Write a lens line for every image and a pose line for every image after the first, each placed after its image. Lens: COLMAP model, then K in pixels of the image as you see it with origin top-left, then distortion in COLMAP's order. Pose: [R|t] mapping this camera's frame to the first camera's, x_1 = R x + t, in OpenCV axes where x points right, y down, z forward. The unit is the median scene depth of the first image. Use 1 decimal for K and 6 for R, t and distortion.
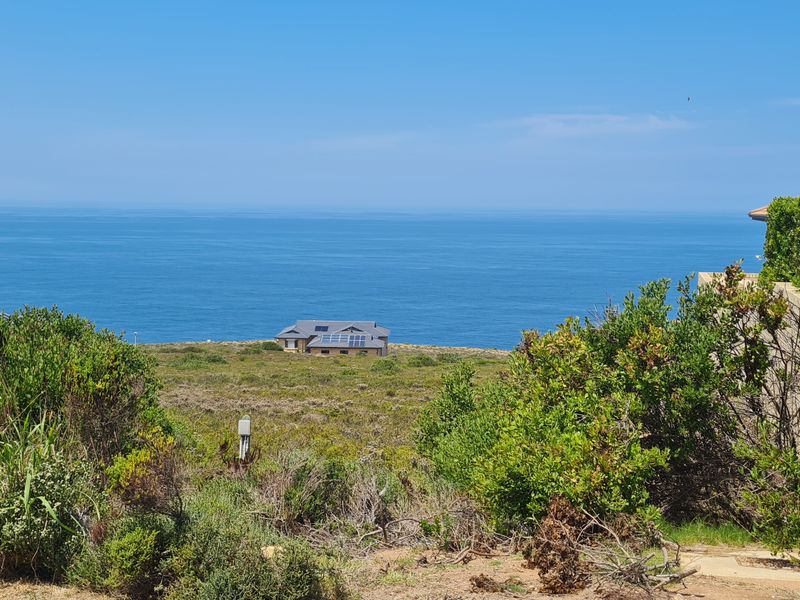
lens RADIAL K [[643.6, 0, 399.0], [0, 643.6, 309.7], [0, 0, 1]] dist [0.011618, 0.002353]
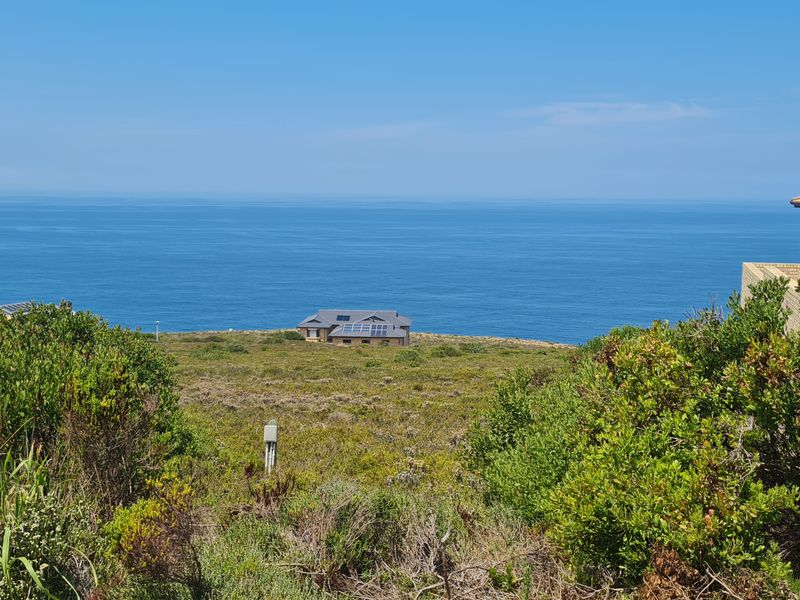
lens RADIAL K [[606.4, 0, 400.0], [0, 606.4, 300.0], [0, 0, 1]] dist [0.016073, -0.001636]
pose [[0.999911, 0.000796, -0.013300, -0.066154], [-0.000670, 0.999955, 0.009487, -0.024217], [0.013306, -0.009478, 0.999867, 0.206629]]
